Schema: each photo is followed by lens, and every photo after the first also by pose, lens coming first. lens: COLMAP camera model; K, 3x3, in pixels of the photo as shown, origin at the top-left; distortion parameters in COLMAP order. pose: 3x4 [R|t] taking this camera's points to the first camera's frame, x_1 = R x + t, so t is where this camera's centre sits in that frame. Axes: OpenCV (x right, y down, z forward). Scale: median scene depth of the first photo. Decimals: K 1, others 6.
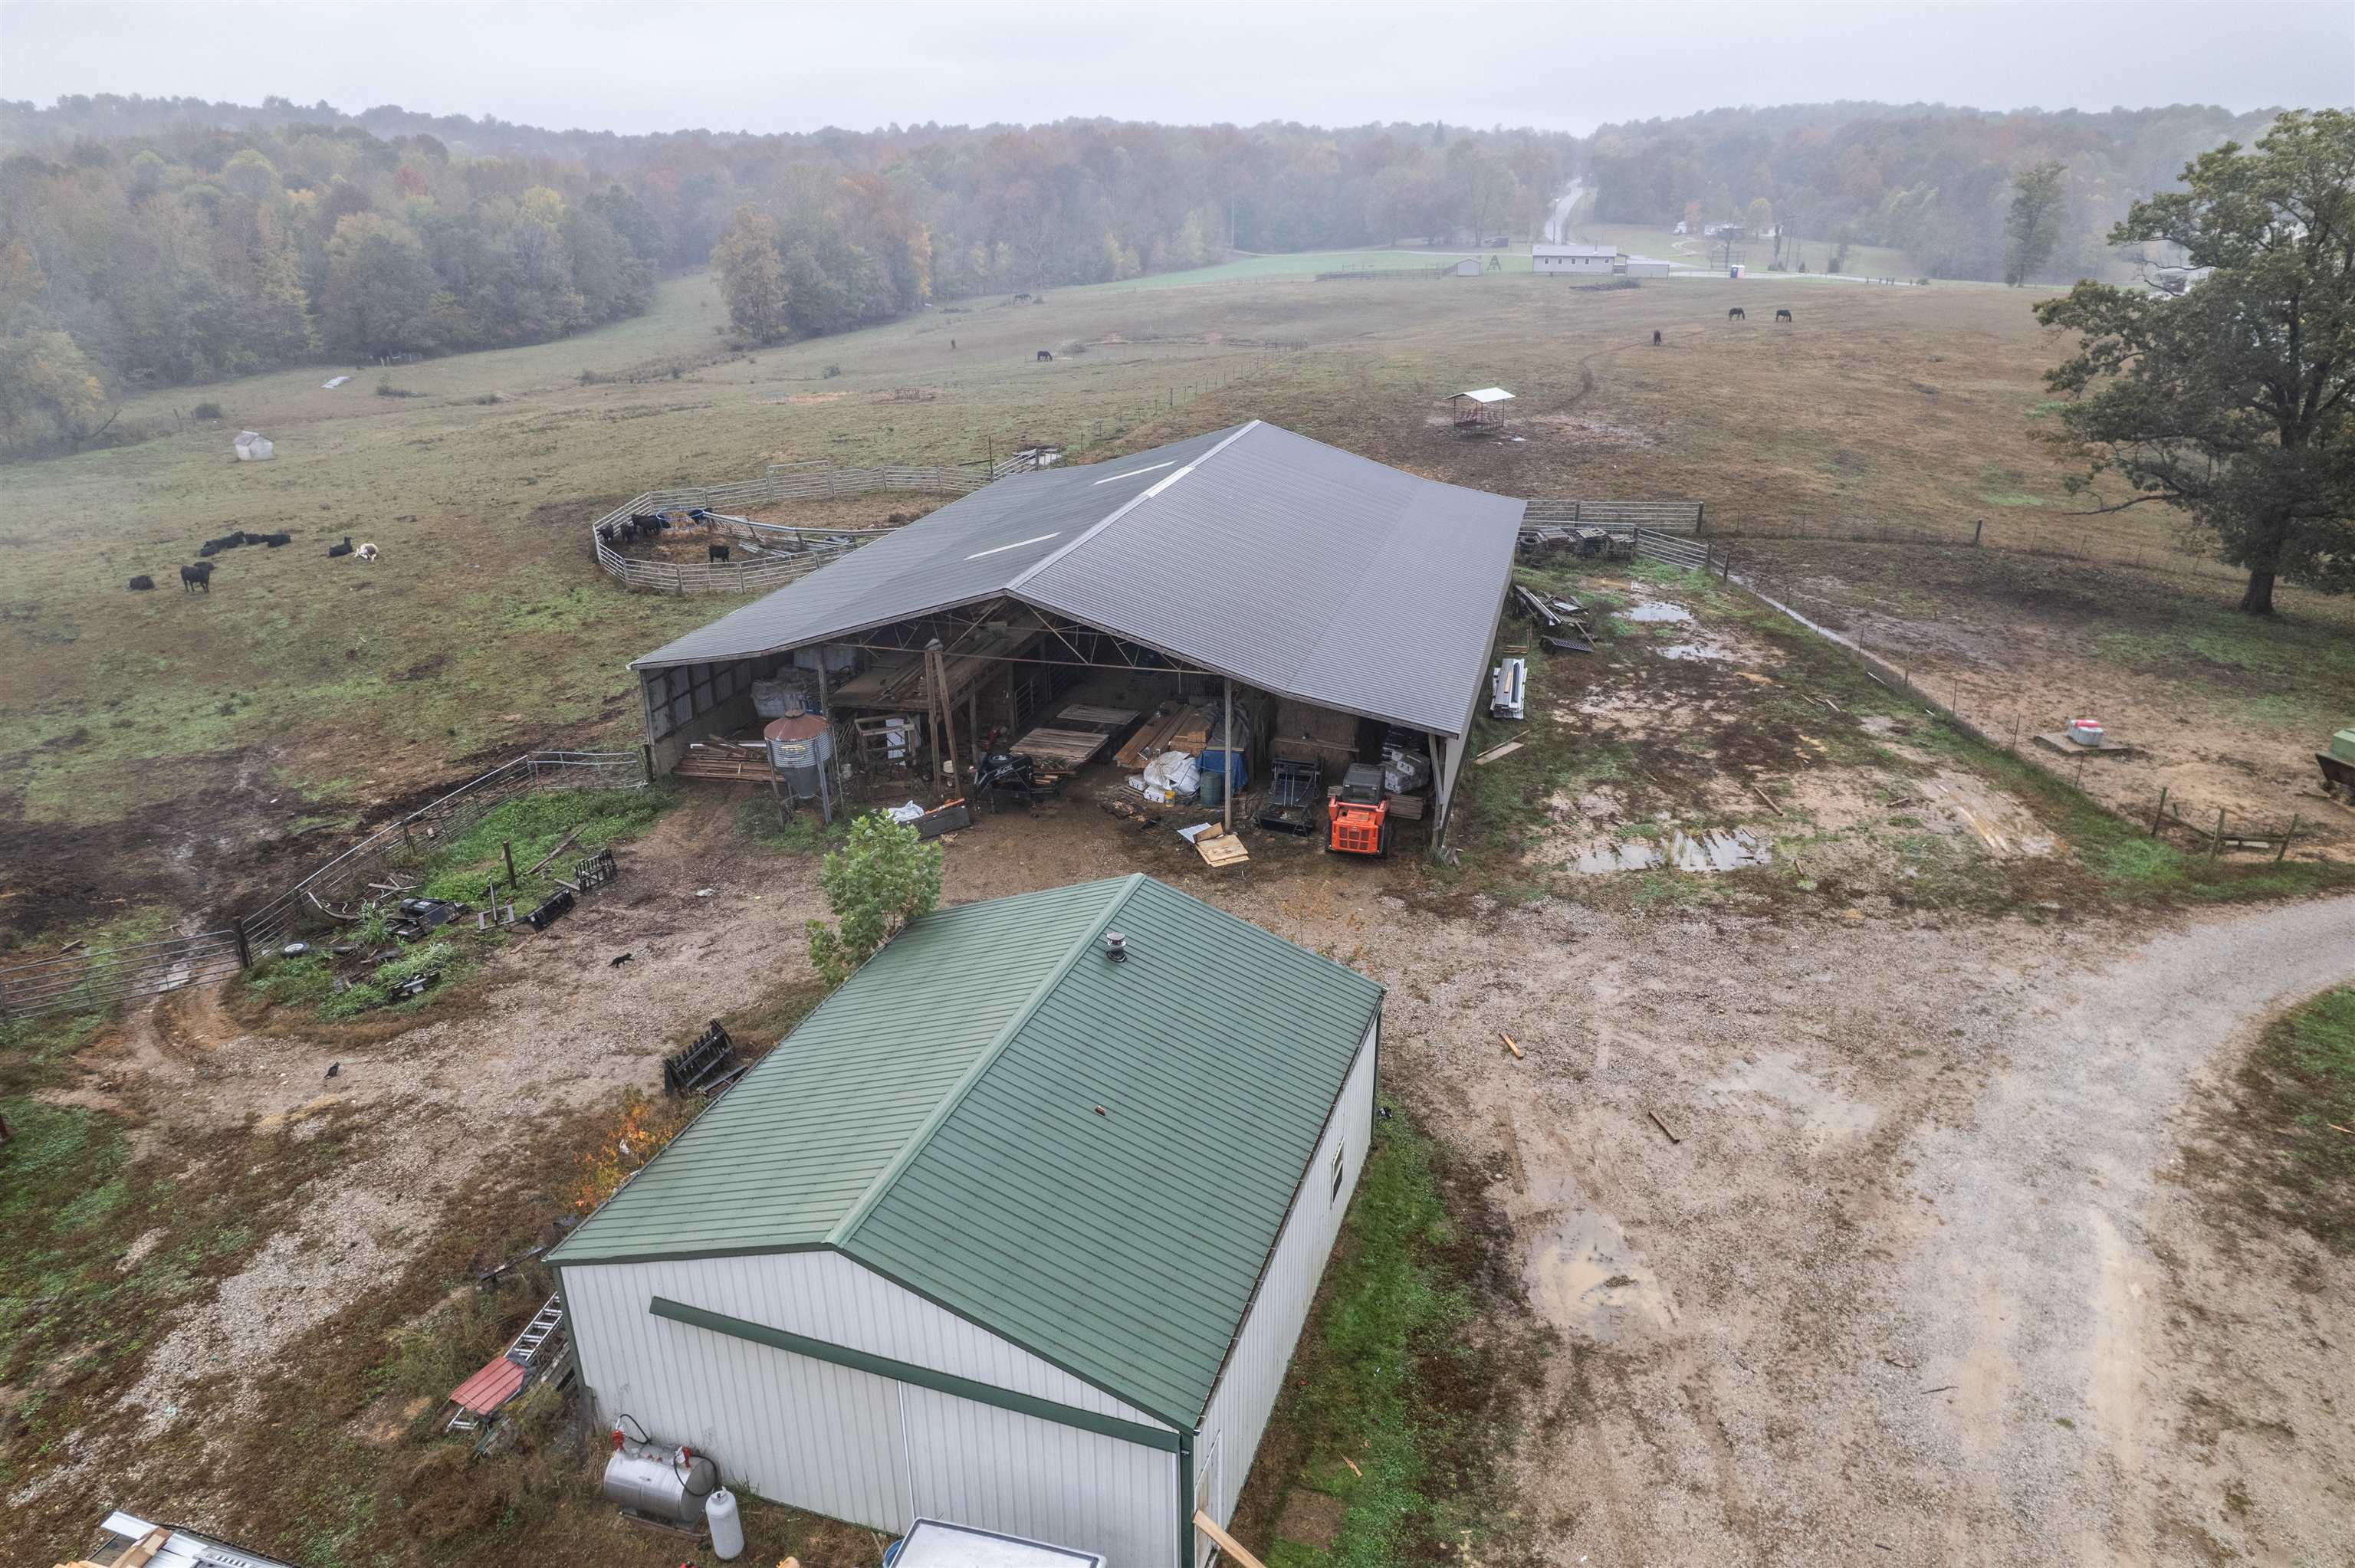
lens RADIAL K [[1516.7, 0, 1177.5], [0, 1516.7, 784.0], [0, 0, 1]] dist [-0.085349, 0.078473]
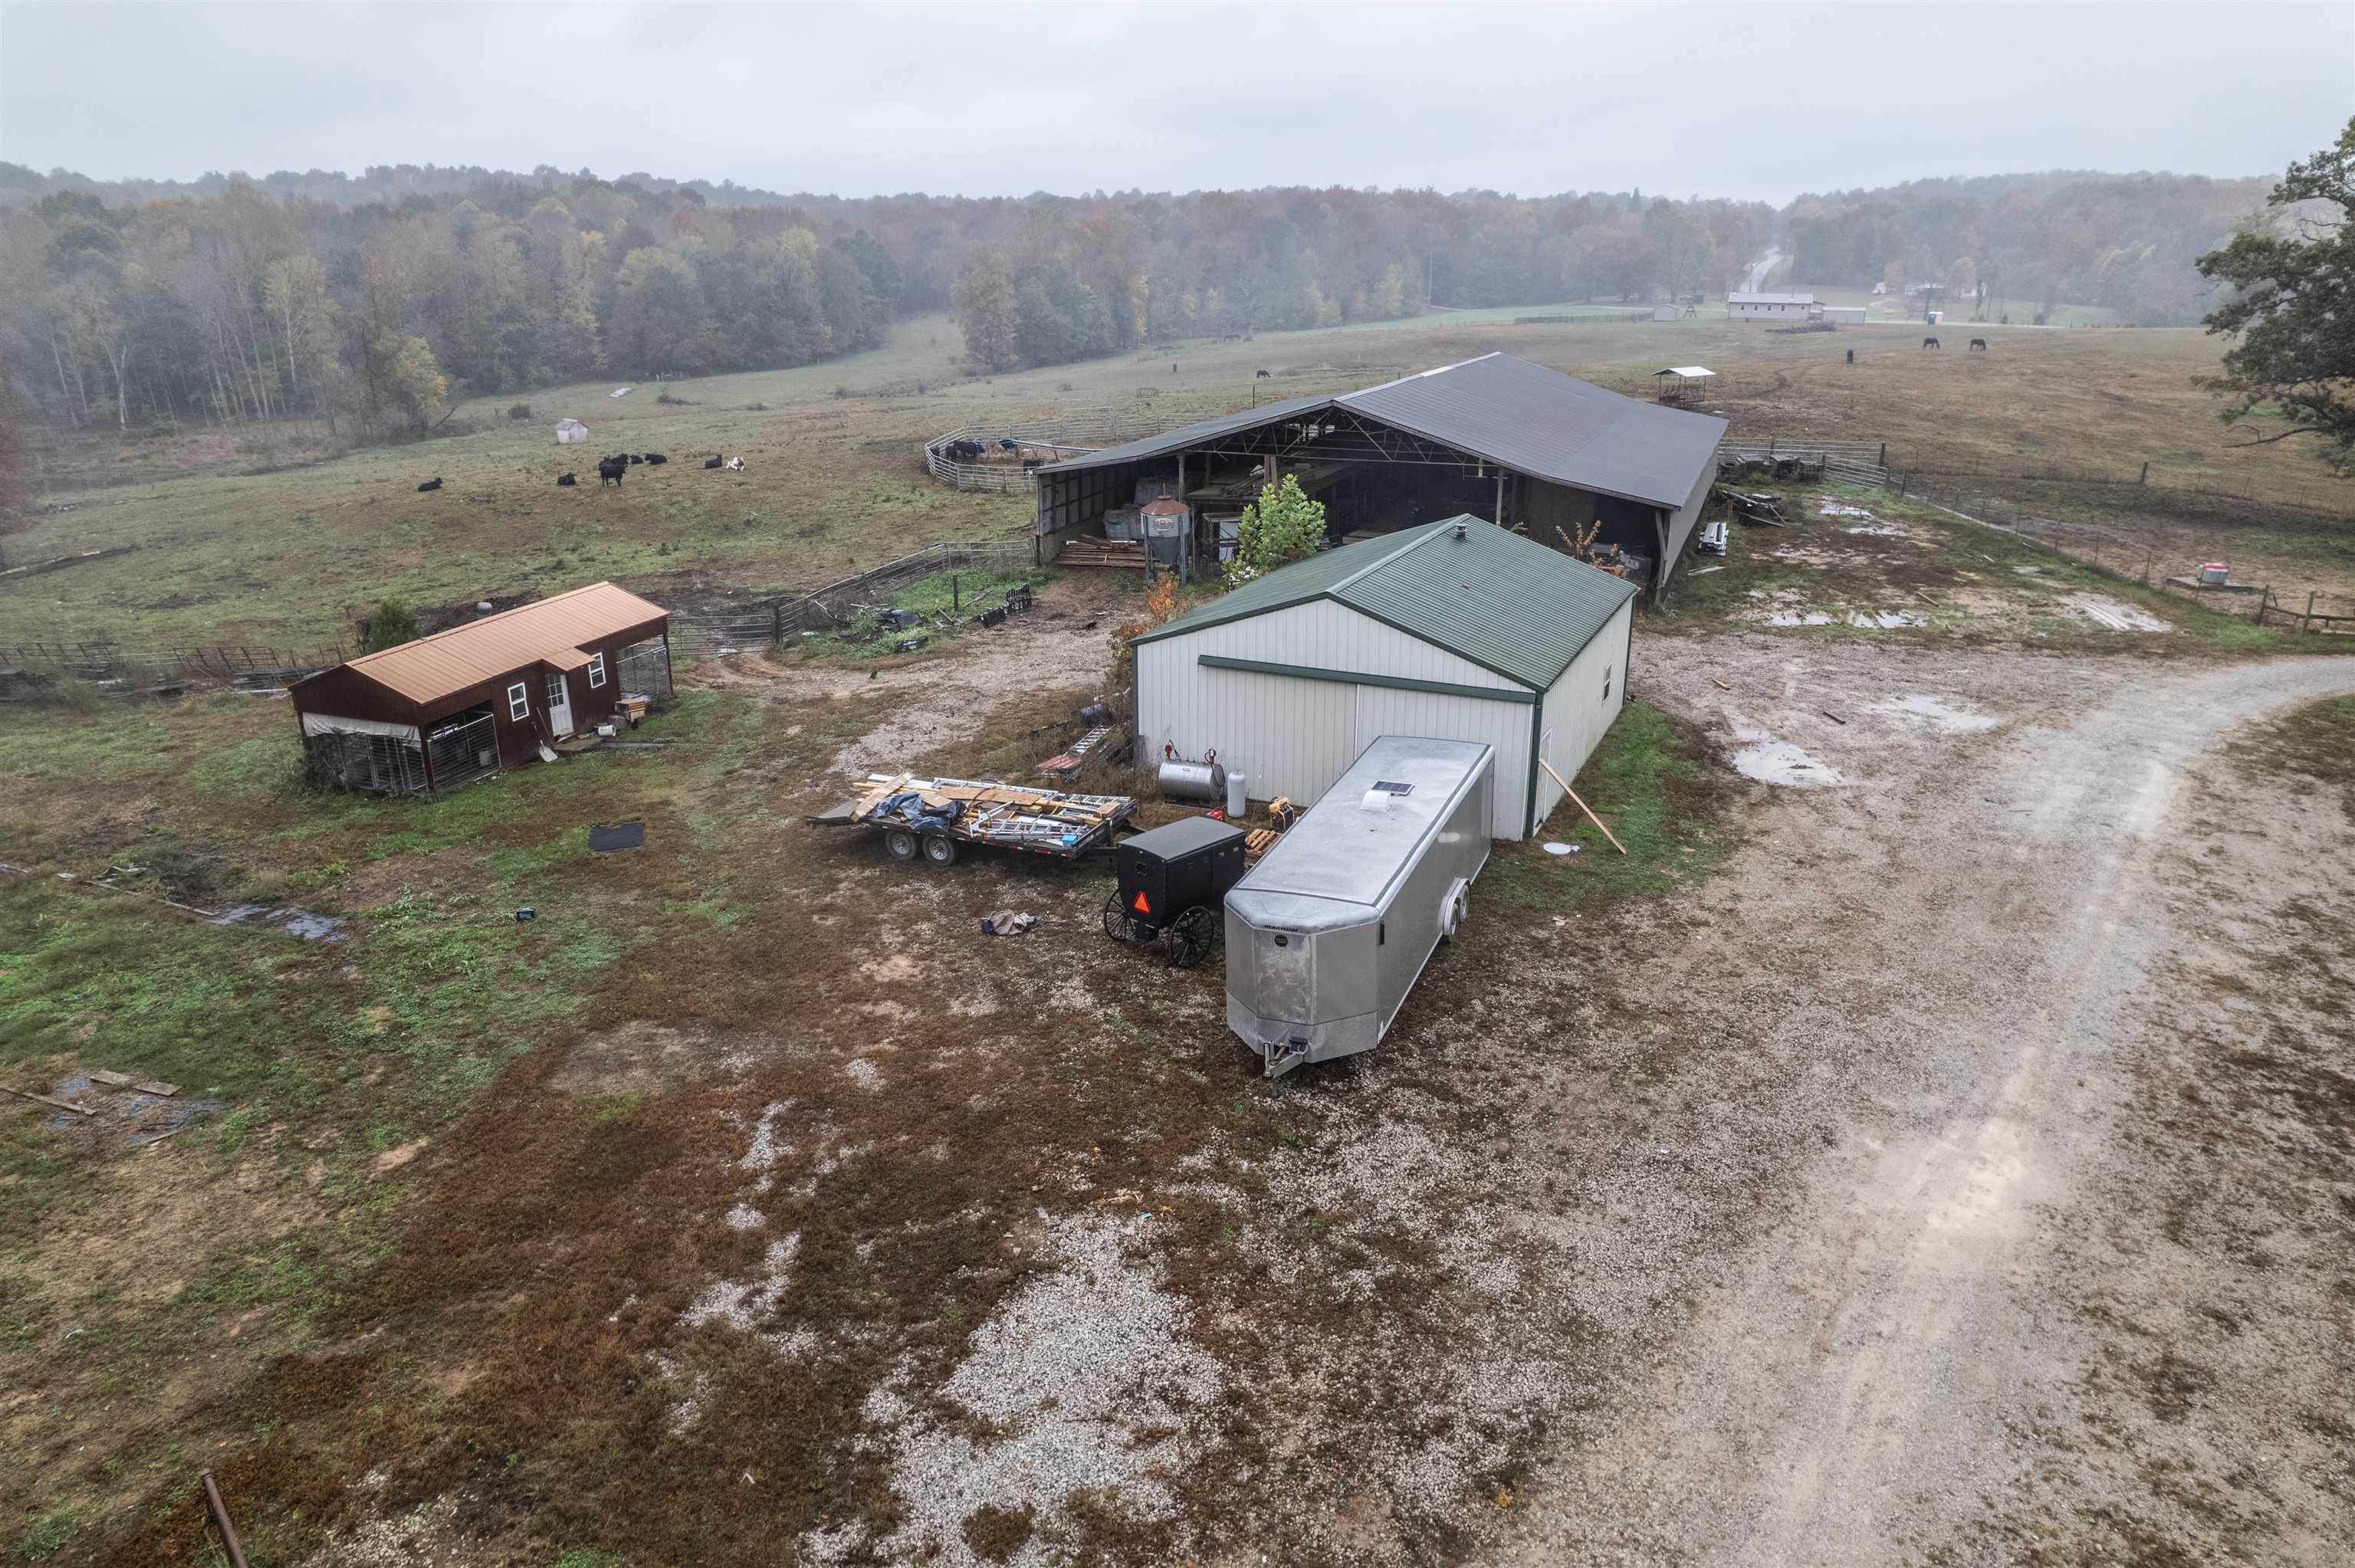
lens RADIAL K [[1516.7, 0, 1177.5], [0, 1516.7, 784.0], [0, 0, 1]] dist [-0.085349, 0.078473]
pose [[0.993063, 0.043500, -0.109240, -0.051565], [-0.048254, 0.997983, -0.041255, 0.152787], [0.107225, 0.046240, 0.993159, -0.179705]]
